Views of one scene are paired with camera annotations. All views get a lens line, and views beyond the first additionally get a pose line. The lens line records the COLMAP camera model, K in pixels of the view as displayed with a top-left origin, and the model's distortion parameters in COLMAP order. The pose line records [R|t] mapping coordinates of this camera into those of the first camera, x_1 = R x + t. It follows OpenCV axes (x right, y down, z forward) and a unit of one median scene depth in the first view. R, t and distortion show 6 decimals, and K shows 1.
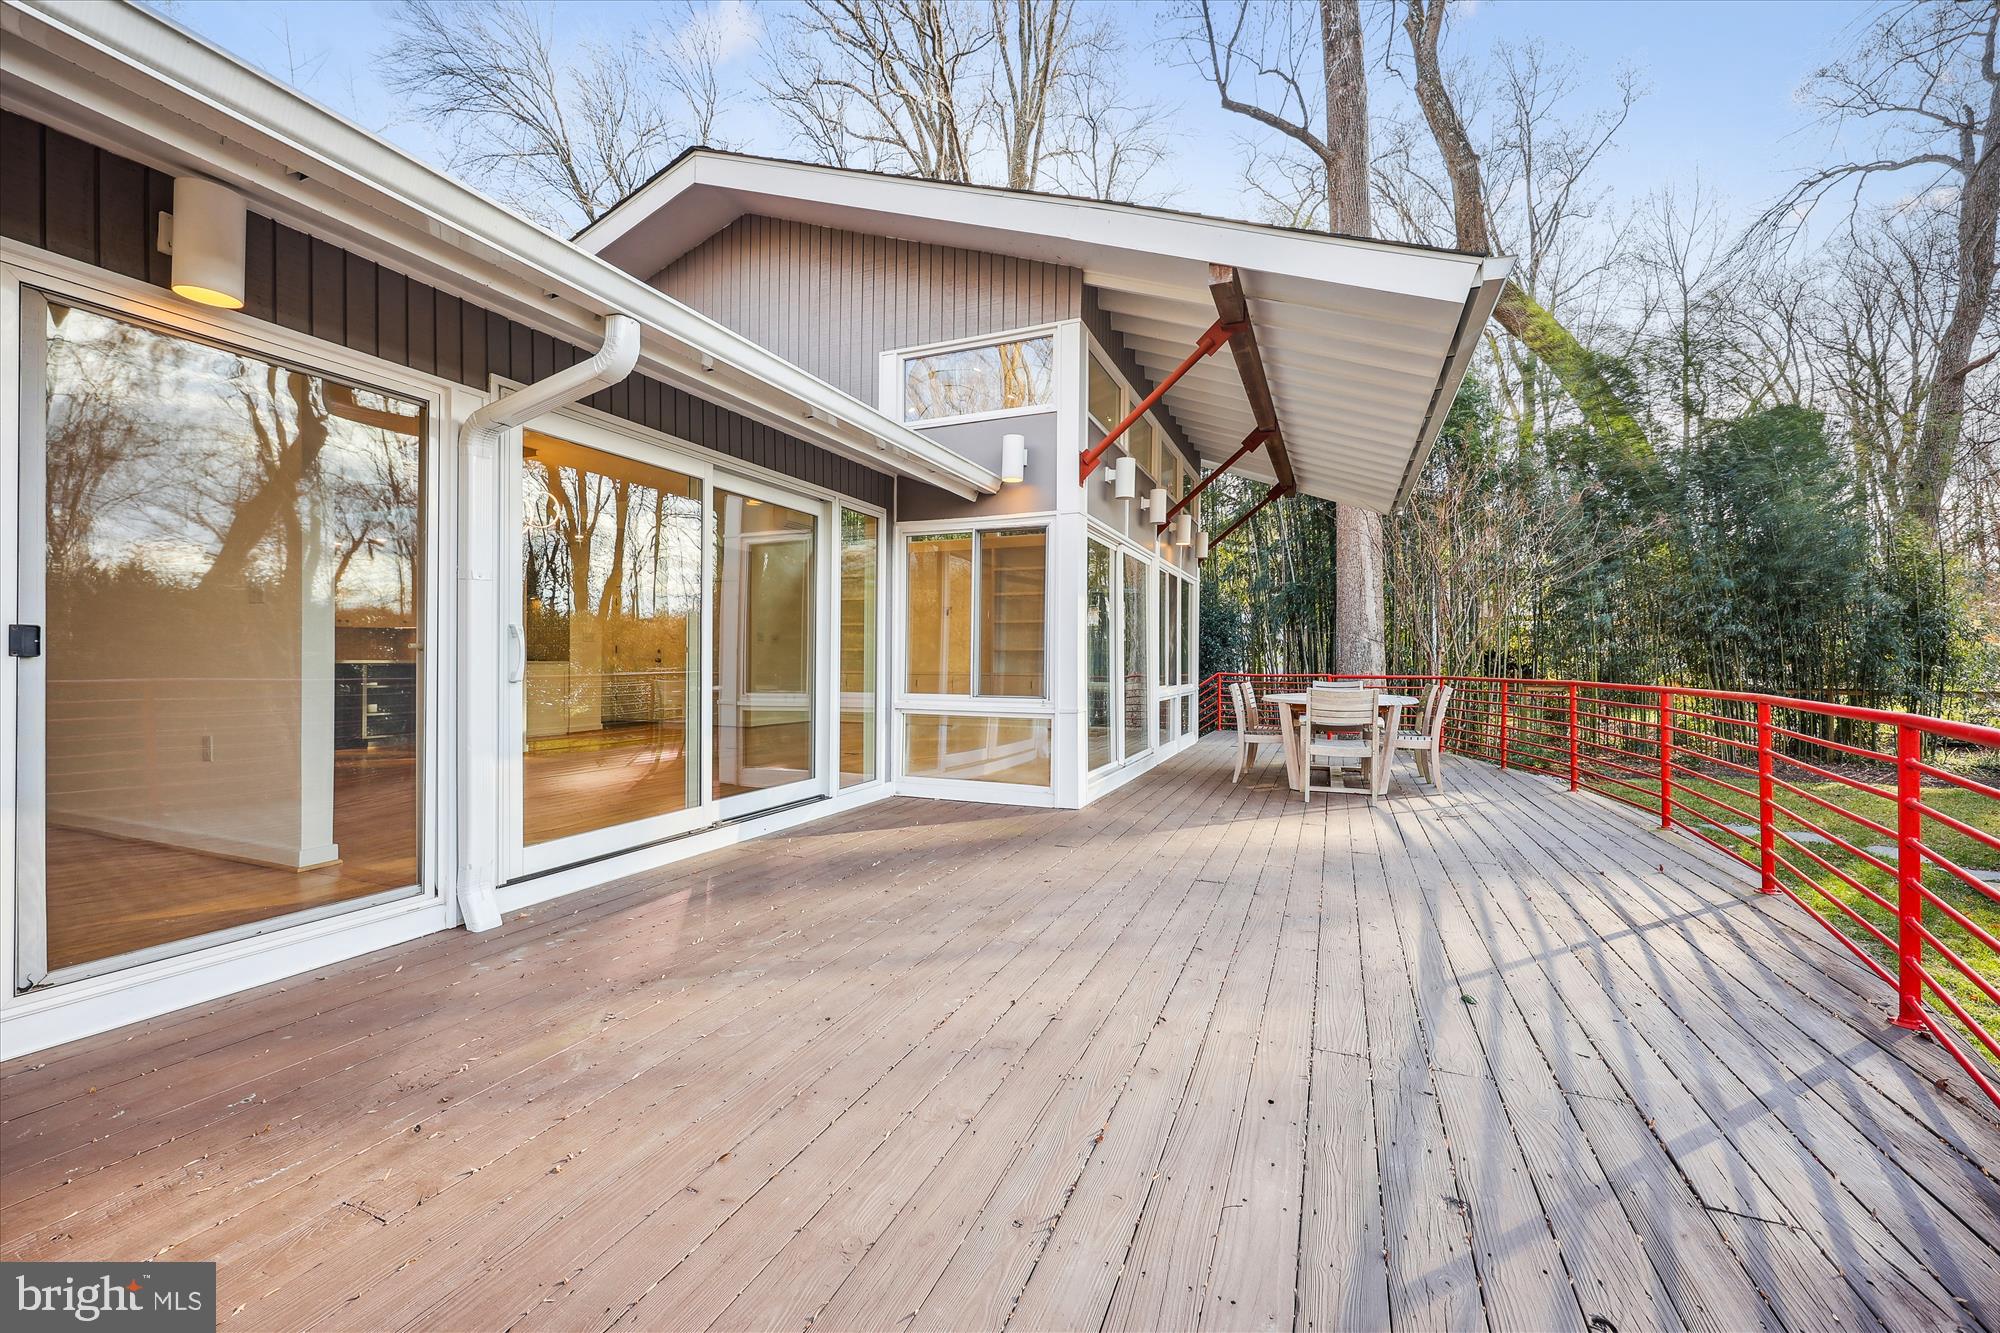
lens RADIAL K [[786.9, 0, 1007.2], [0, 786.9, 667.6], [0, 0, 1]] dist [-0.016460, -0.000170]
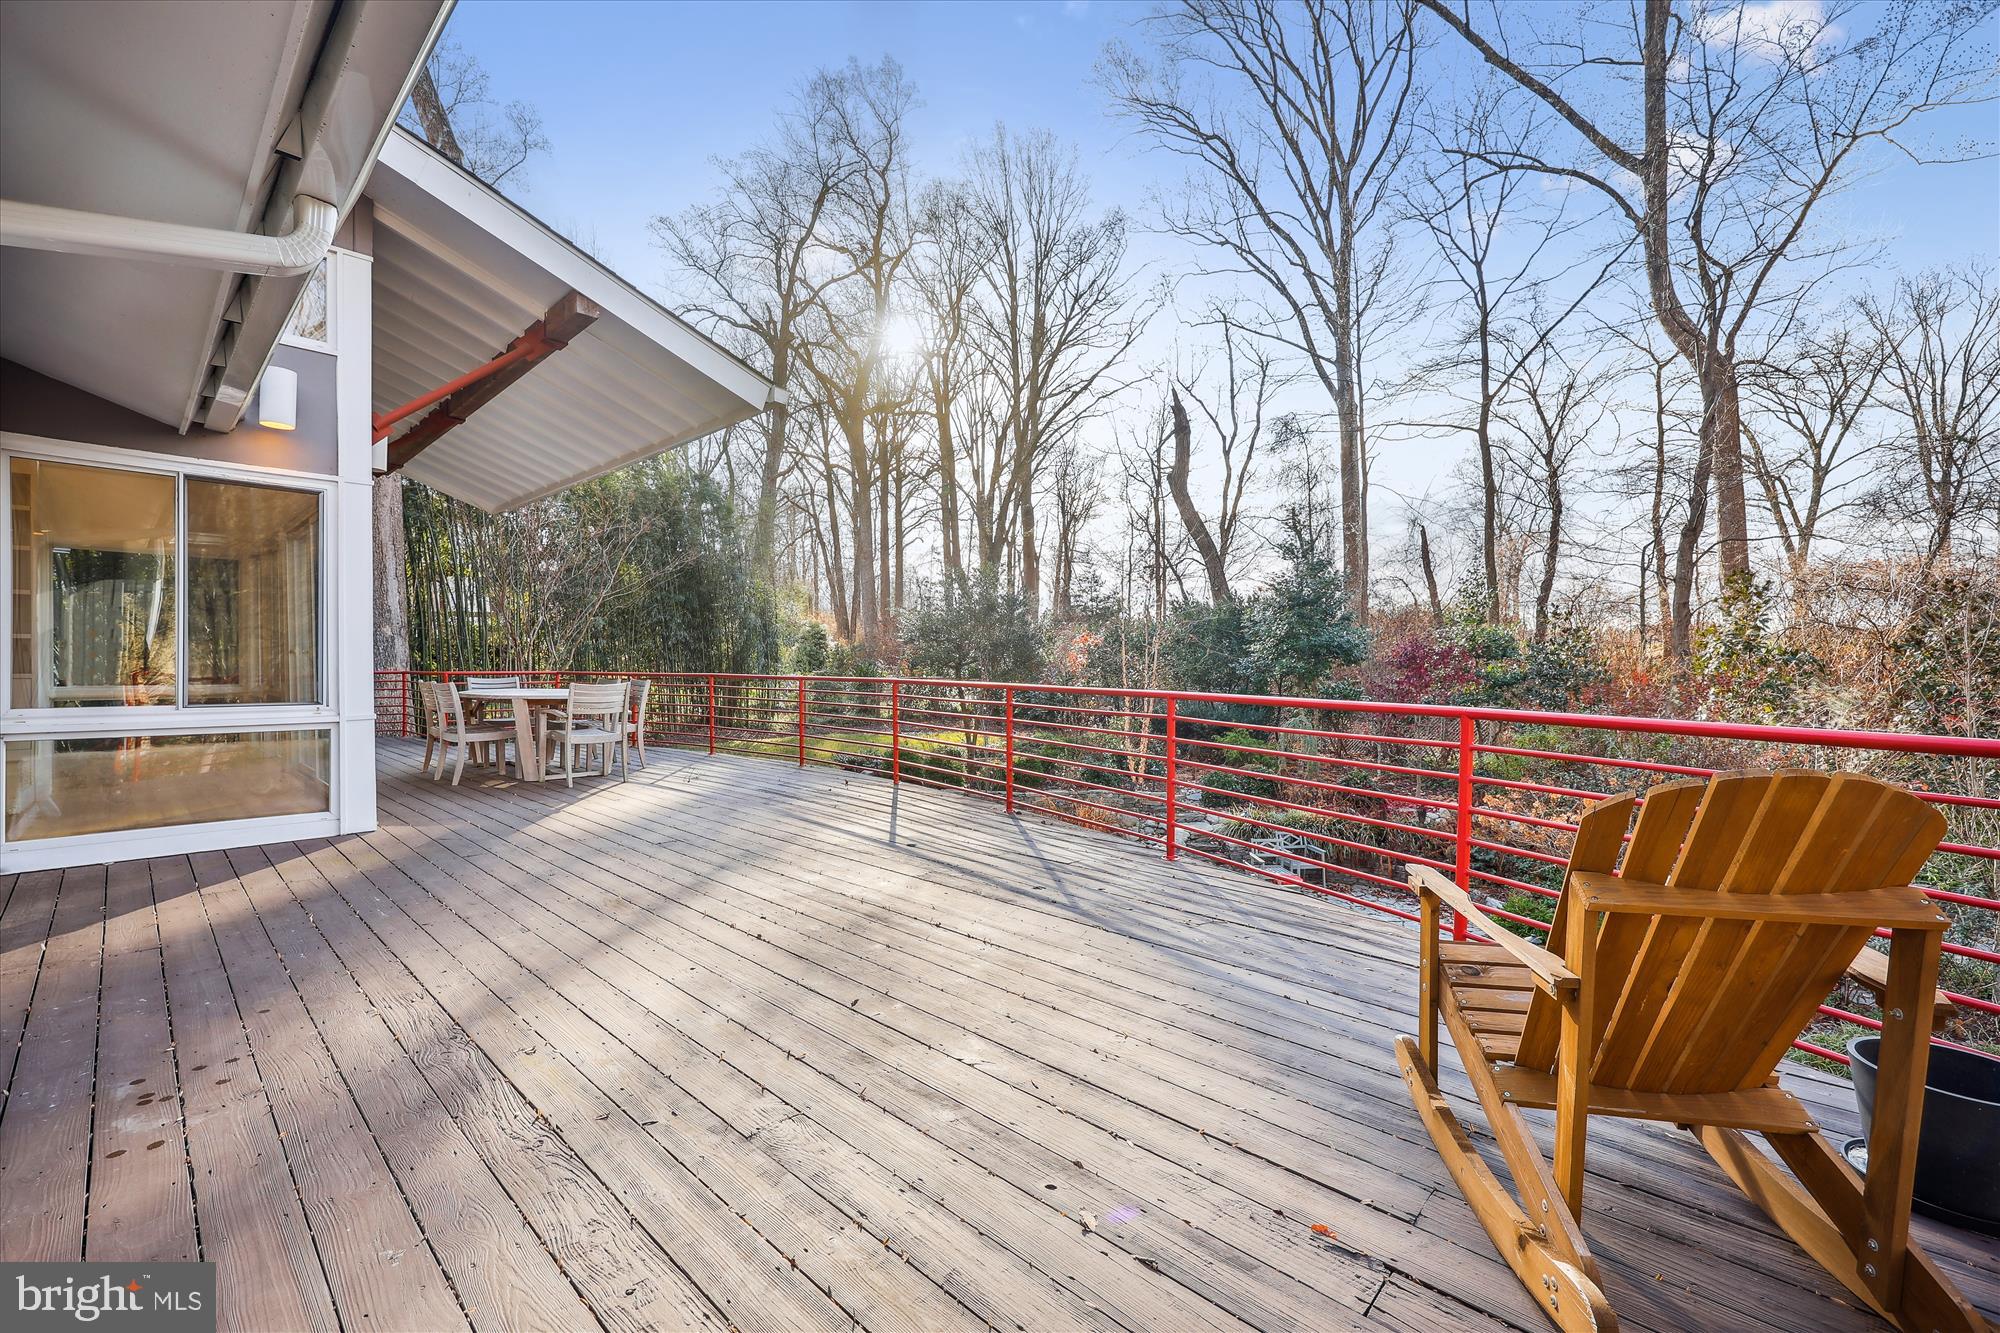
lens RADIAL K [[786.9, 0, 998.7], [0, 786.9, 660.2], [0, 0, 1]] dist [-0.016460, -0.000170]
pose [[0.334322, 0.001030, 0.942458, -0.473470], [0.002583, 0.999995, -0.002009, -0.003428], [-0.942455, 0.003106, 0.334318, 0.078885]]
